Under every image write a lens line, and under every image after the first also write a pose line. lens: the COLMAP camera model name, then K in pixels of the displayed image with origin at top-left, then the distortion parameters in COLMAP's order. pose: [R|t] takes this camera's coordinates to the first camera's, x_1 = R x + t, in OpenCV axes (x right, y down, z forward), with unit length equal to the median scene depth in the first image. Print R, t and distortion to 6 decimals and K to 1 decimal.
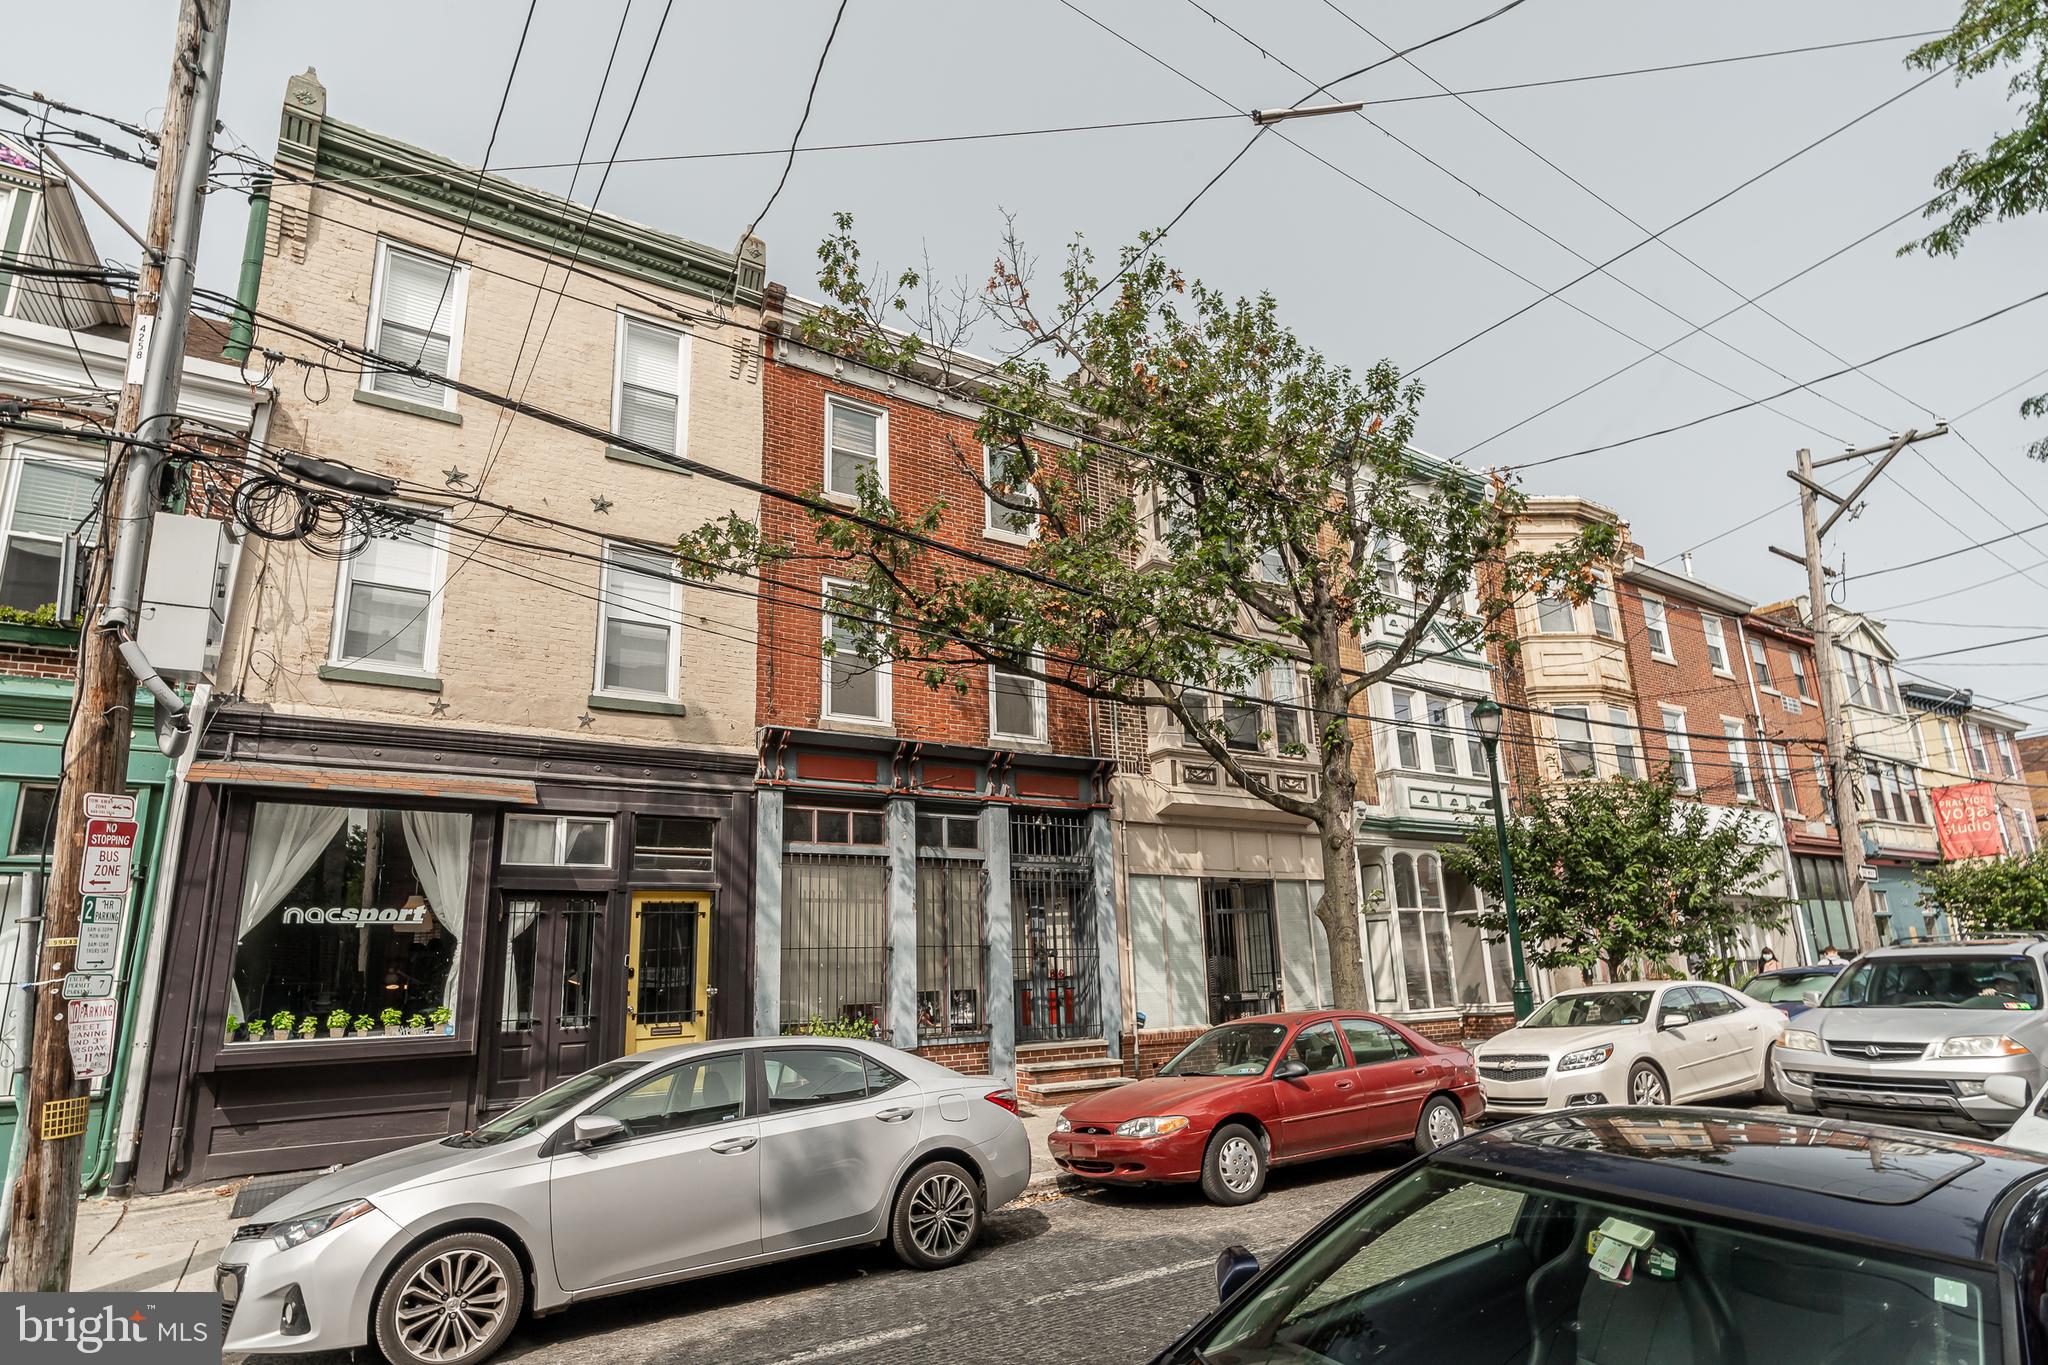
lens RADIAL K [[1036.8, 0, 1019.1], [0, 1036.8, 703.5], [0, 0, 1]] dist [-0.004580, -0.000027]
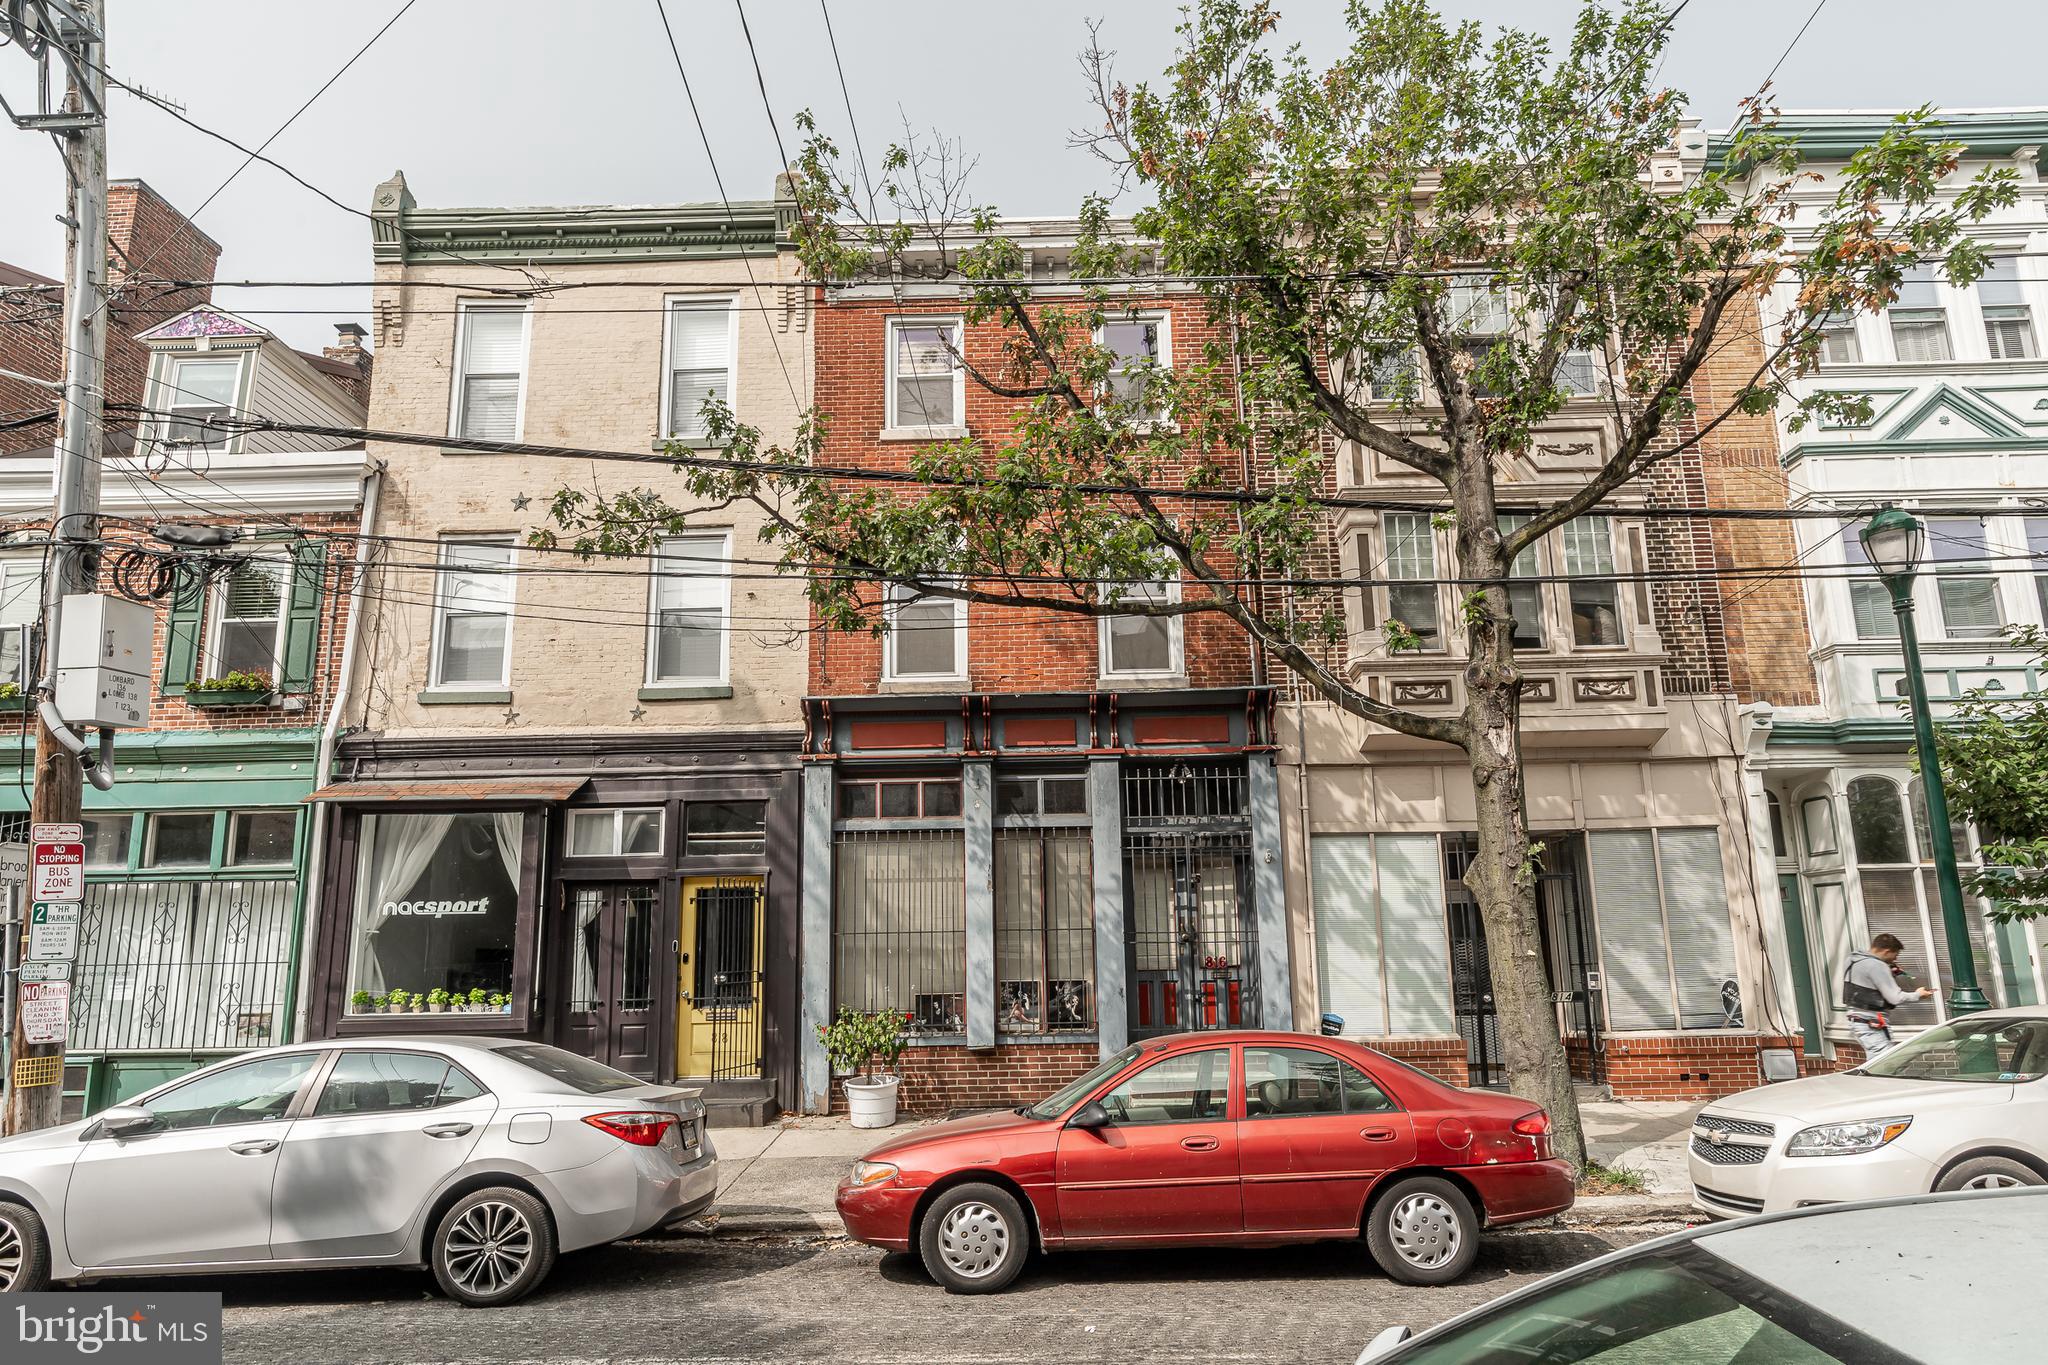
lens RADIAL K [[1107.2, 0, 1027.1], [0, 1107.2, 730.0], [0, 0, 1]] dist [-0.001612, -0.002179]
pose [[0.838723, -0.095781, -0.536069, 0.468042], [0.130665, 0.991049, 0.027363, 0.050344], [0.528649, -0.092996, 0.843731, 0.267886]]
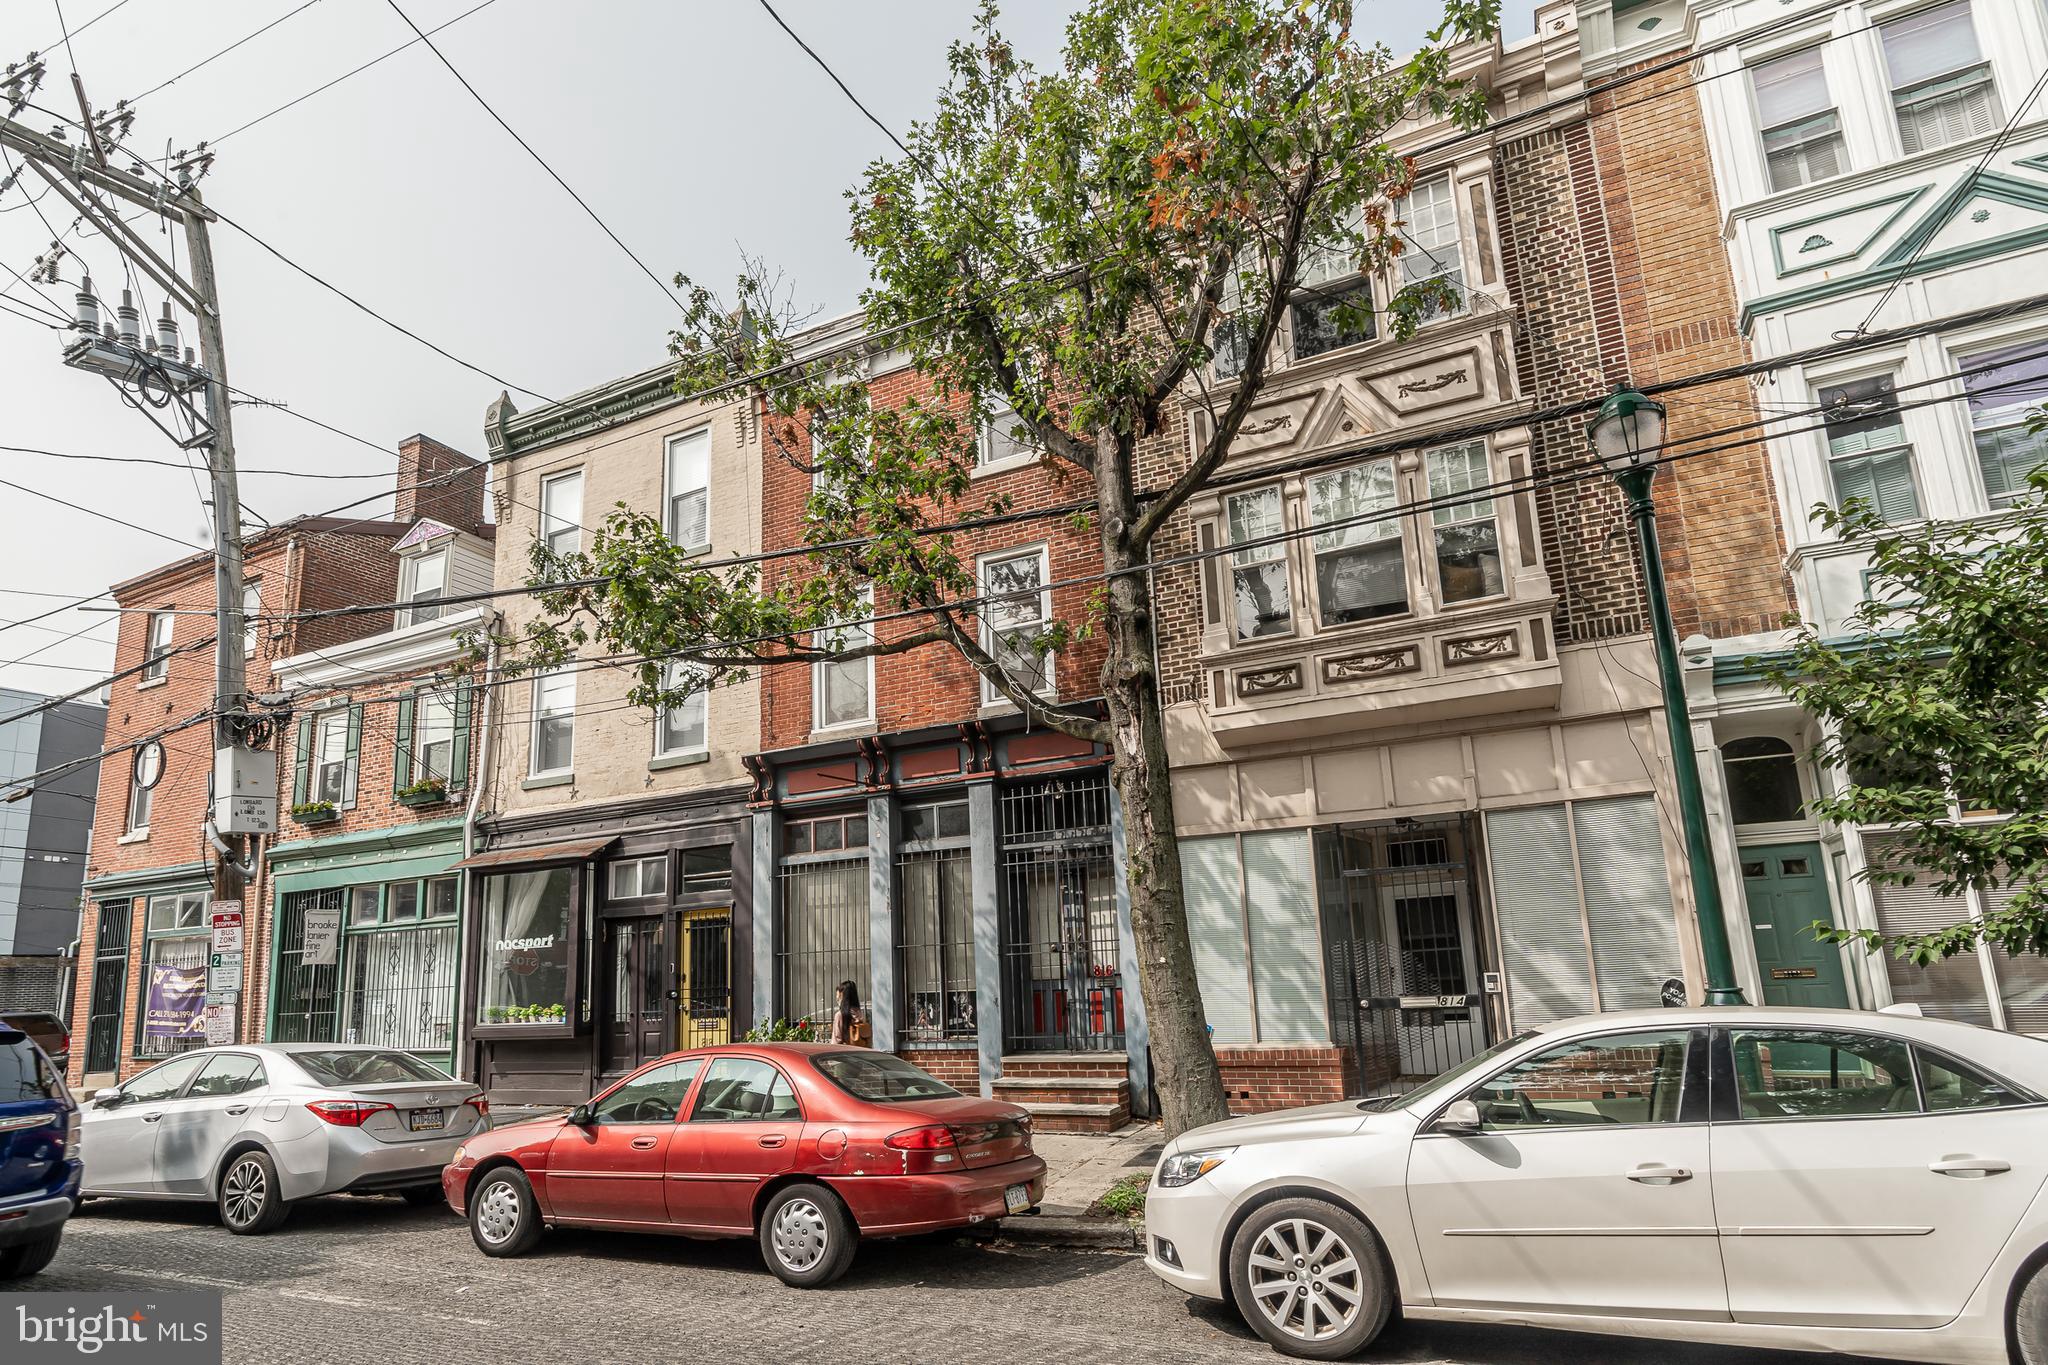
lens RADIAL K [[1047.2, 0, 1016.2], [0, 1047.2, 751.9], [0, 0, 1]] dist [-0.006135, 0.002323]
pose [[0.534373, -0.170682, -0.827837, 0.852369], [0.238003, 0.970156, -0.046393, 0.141078], [0.811049, -0.172236, 0.559048, 0.626024]]
